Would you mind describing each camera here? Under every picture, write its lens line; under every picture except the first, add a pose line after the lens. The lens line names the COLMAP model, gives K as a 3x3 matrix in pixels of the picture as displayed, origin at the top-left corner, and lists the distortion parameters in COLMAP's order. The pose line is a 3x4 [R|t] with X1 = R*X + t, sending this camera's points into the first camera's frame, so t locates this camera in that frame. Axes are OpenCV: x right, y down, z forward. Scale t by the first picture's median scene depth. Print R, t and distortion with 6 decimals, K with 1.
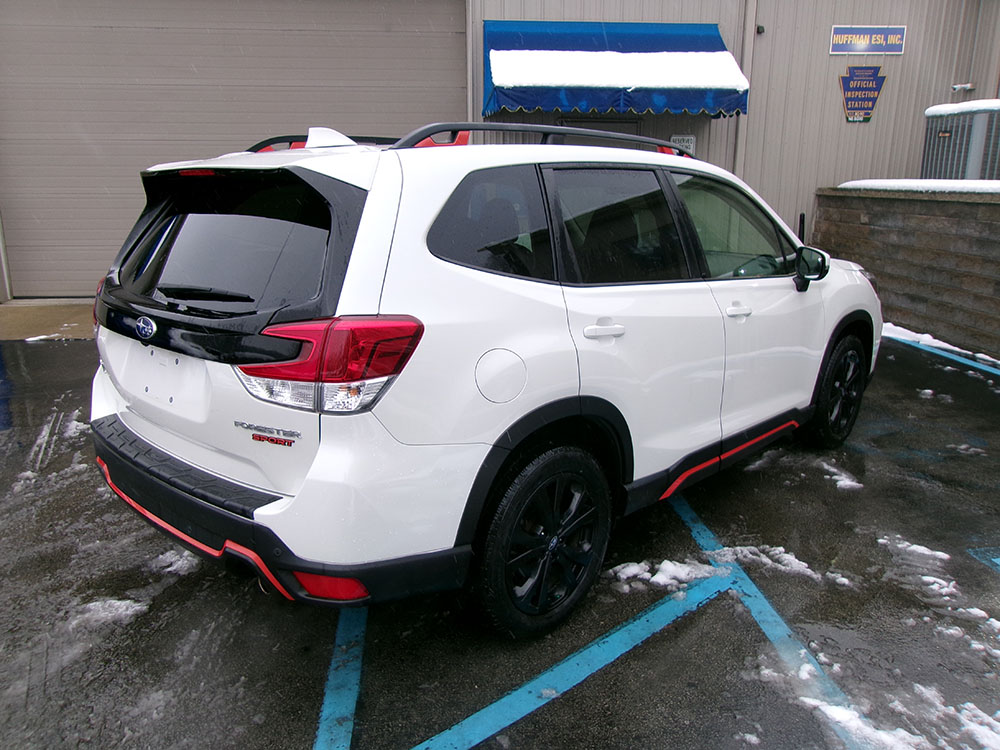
lens RADIAL K [[771.2, 0, 499.9], [0, 771.2, 376.9], [0, 0, 1]] dist [-0.021379, 0.035235]
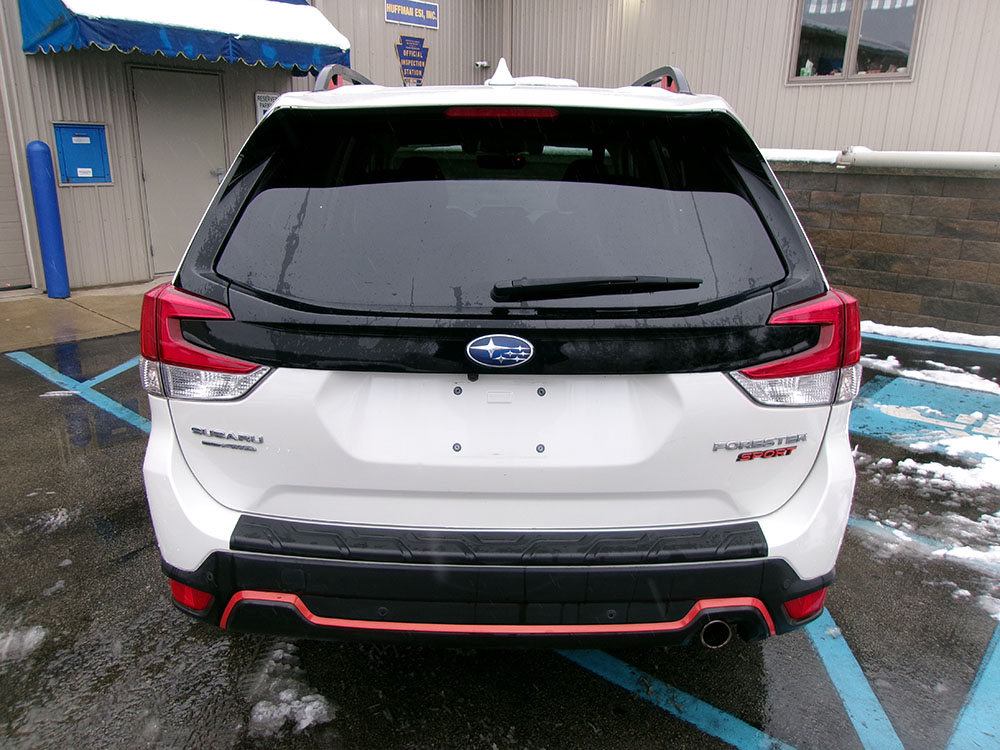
lens RADIAL K [[771.2, 0, 503.8], [0, 771.2, 368.0], [0, 0, 1]] dist [-0.021379, 0.035235]
pose [[0.728040, -0.180059, 0.661465, -0.294103], [0.158499, 0.982958, 0.093123, -0.036279], [-0.666960, 0.037044, 0.744172, 0.168663]]
